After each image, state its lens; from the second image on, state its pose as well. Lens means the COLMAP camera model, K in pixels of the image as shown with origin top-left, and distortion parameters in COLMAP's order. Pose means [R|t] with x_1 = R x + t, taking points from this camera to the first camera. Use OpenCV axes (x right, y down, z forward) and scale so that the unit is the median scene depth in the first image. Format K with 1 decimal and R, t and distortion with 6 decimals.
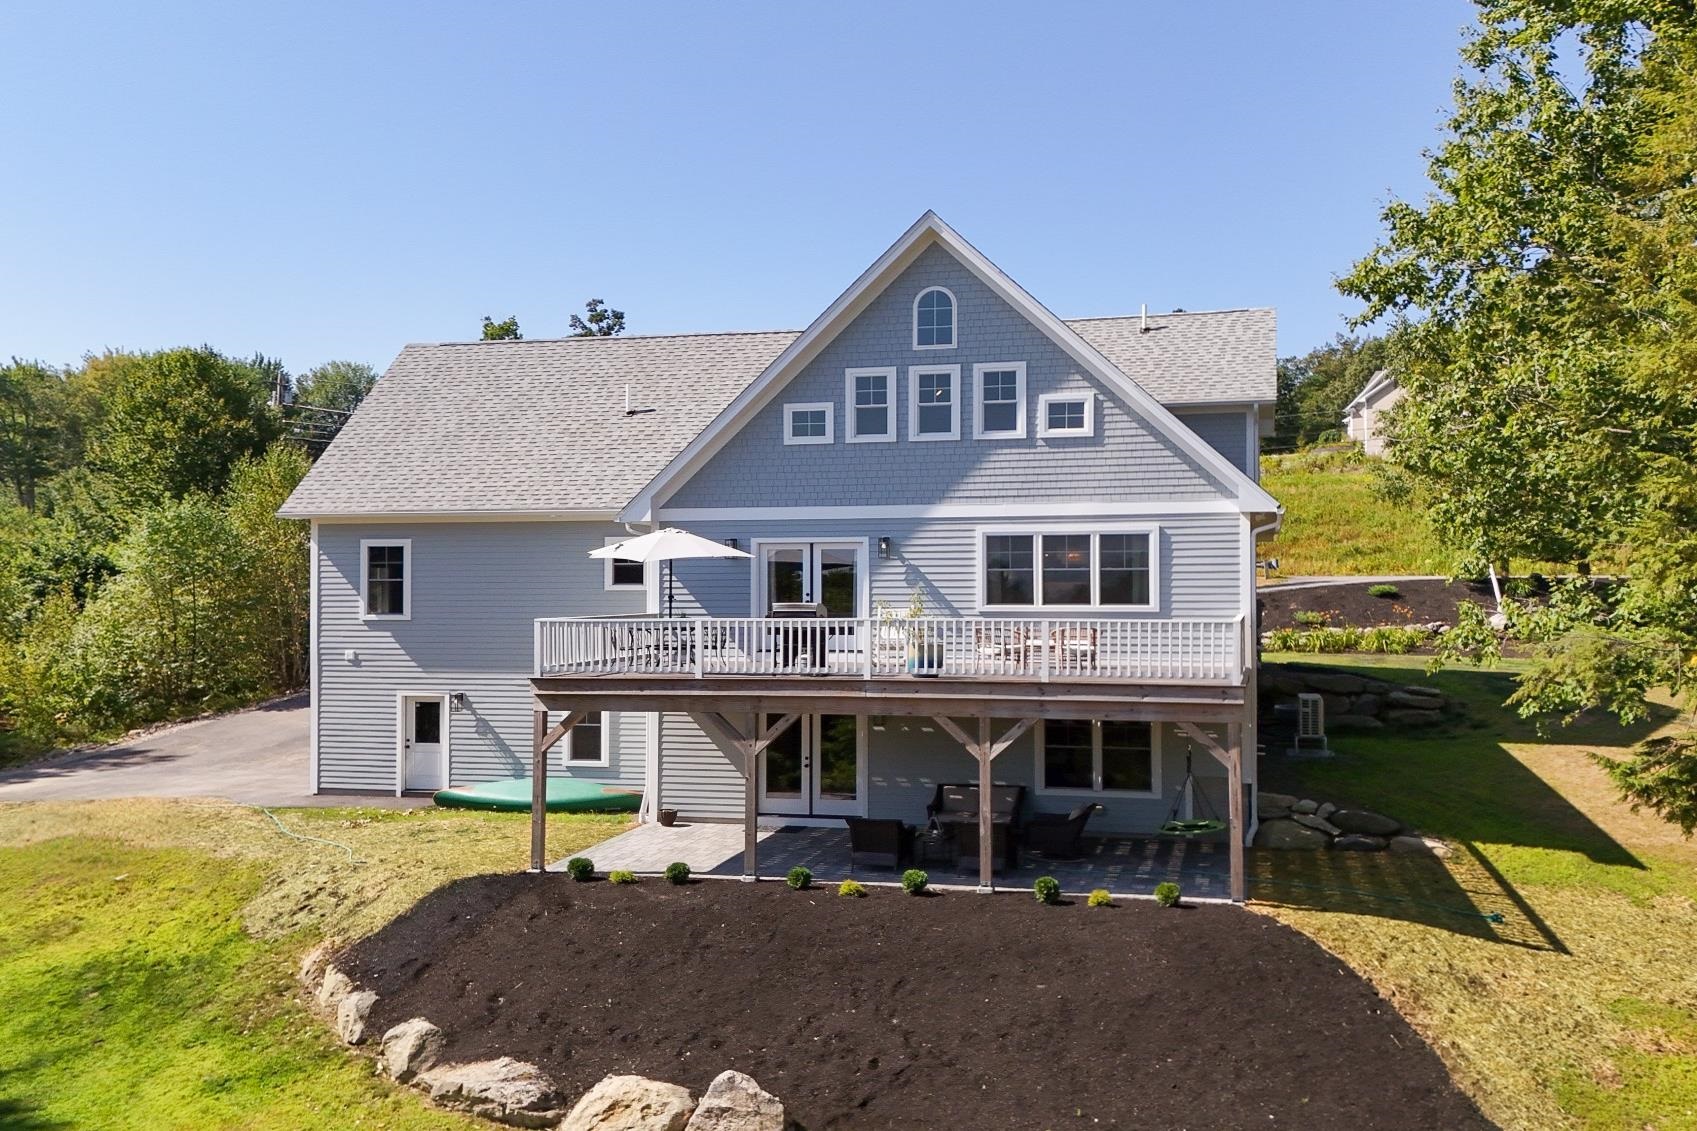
lens RADIAL K [[1374.7, 0, 890.6], [0, 1374.7, 574.9], [0, 0, 1]] dist [0.069388, -0.114095]
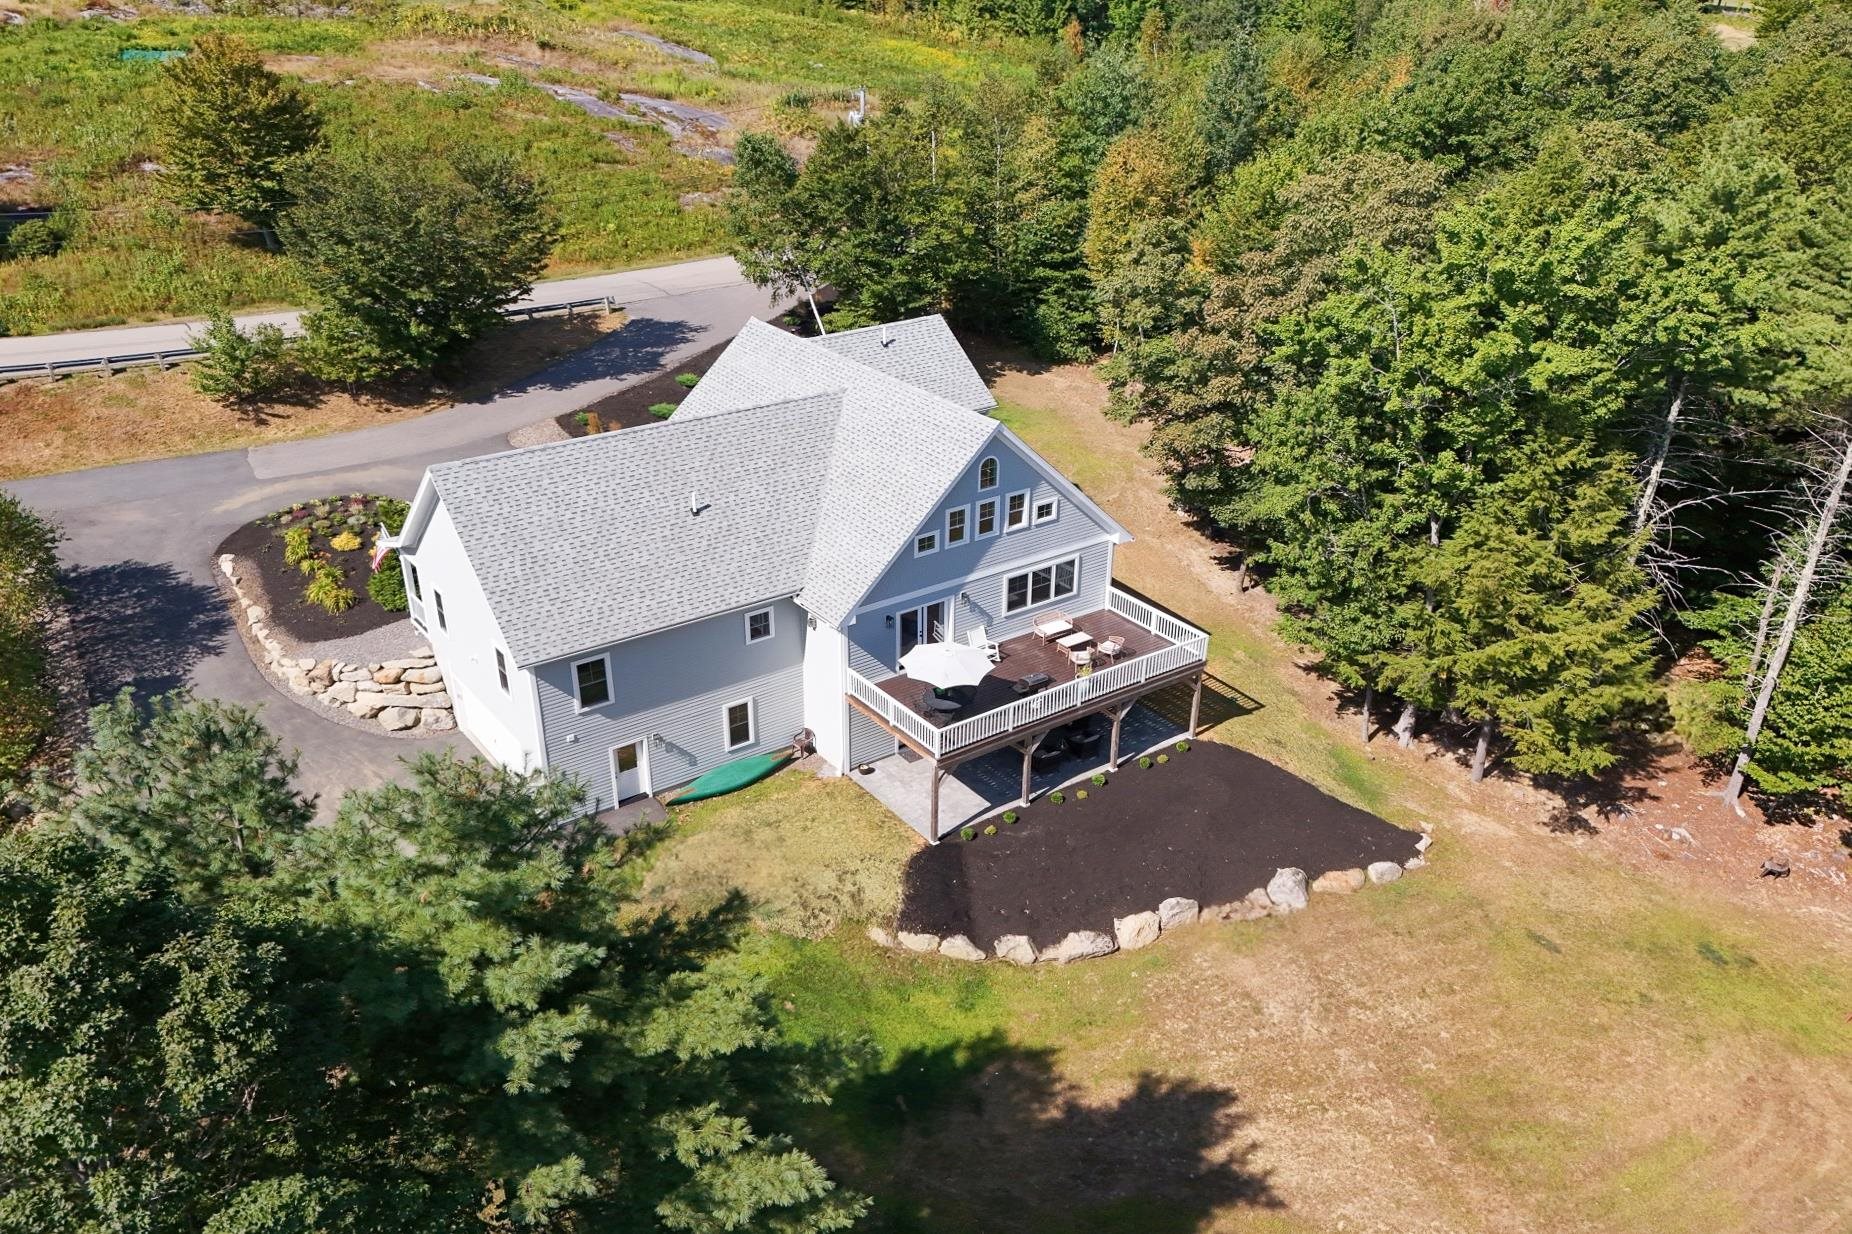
lens RADIAL K [[1359.8, 0, 873.8], [0, 1359.8, 611.9], [0, 0, 1]] dist [0.079721, -0.081947]
pose [[0.691037, -0.329314, 0.643444, -1.245097], [-0.005960, 0.887560, 0.460654, -0.831210], [-0.722795, -0.322164, 0.611374, 0.005253]]
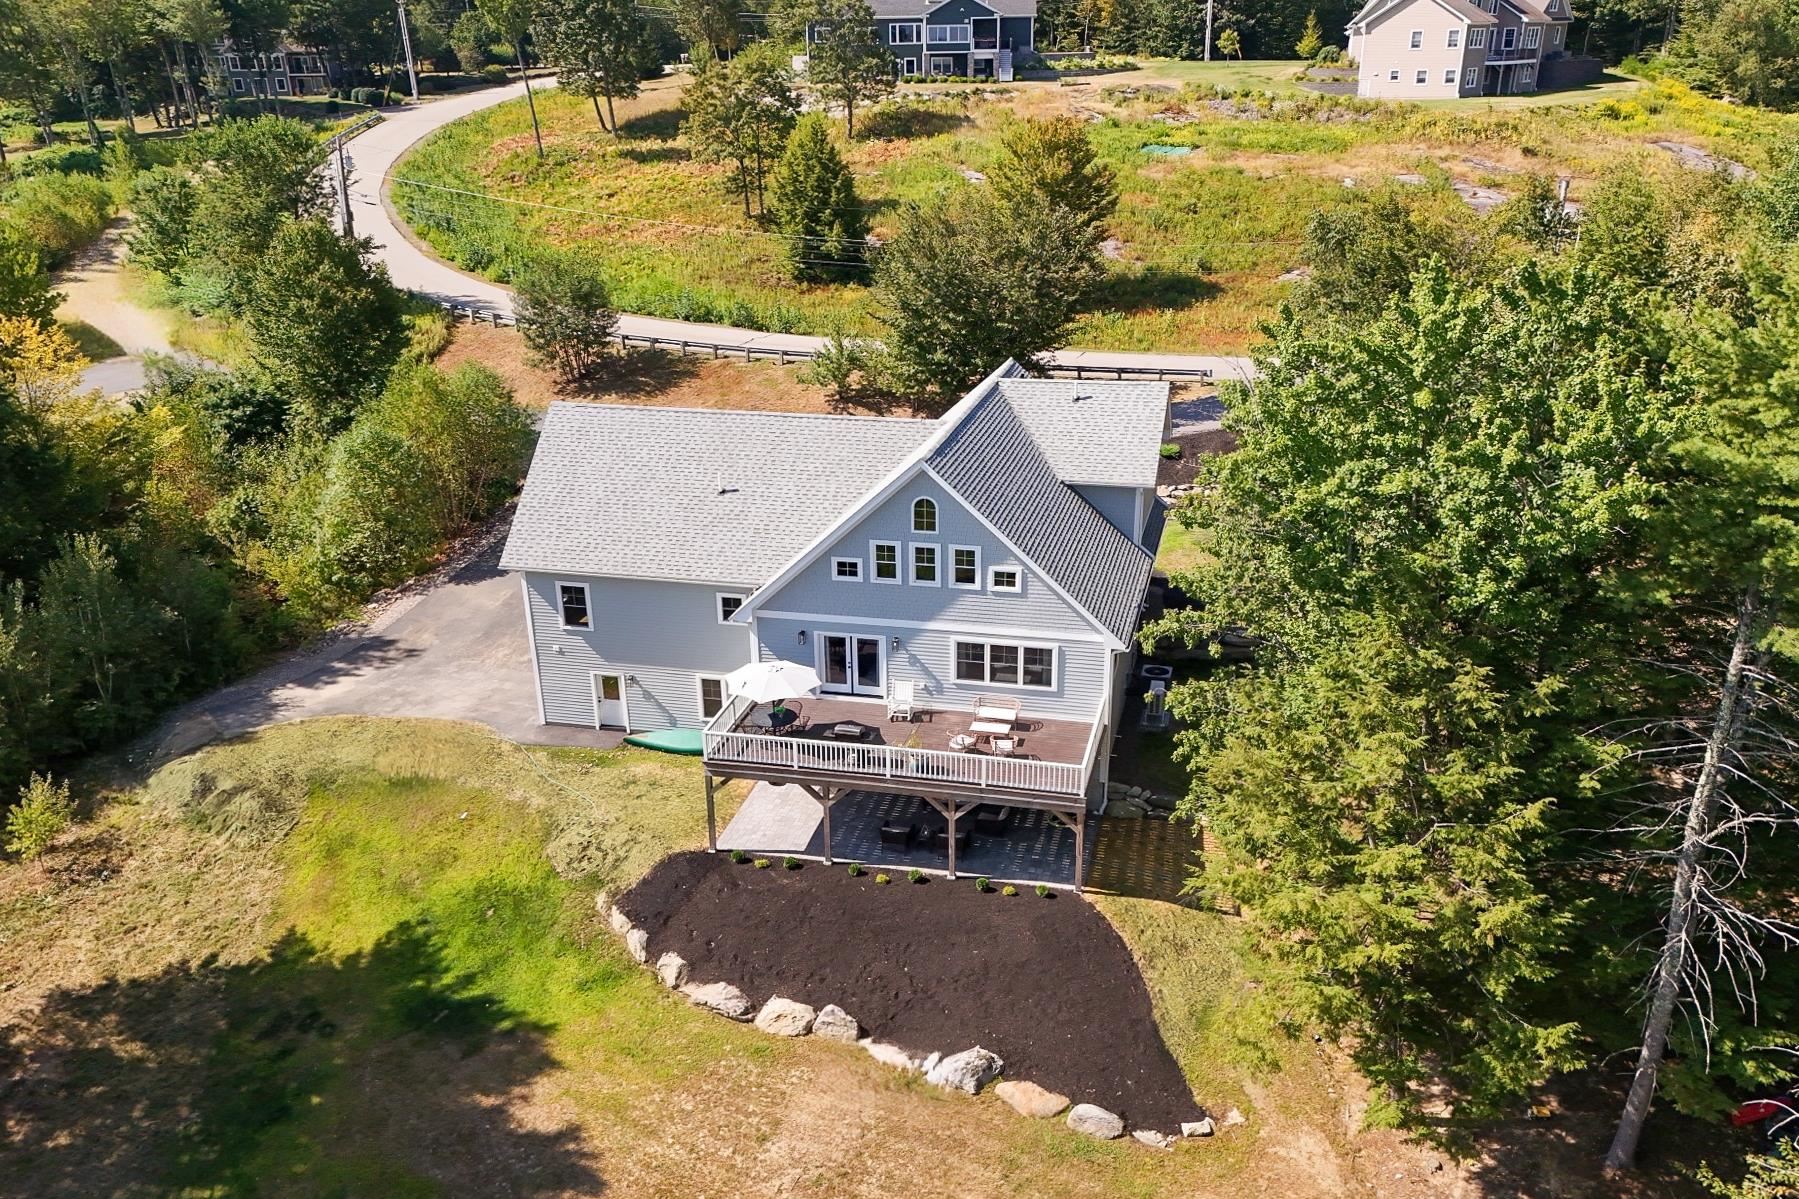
lens RADIAL K [[1328.7, 0, 891.4], [0, 1328.7, 645.0], [0, 0, 1]] dist [0.082473, -0.084039]
pose [[0.999836, -0.015721, -0.008940, 0.004932], [0.017992, 0.914787, 0.403537, -0.681879], [0.001834, -0.403631, 0.914920, -0.477960]]
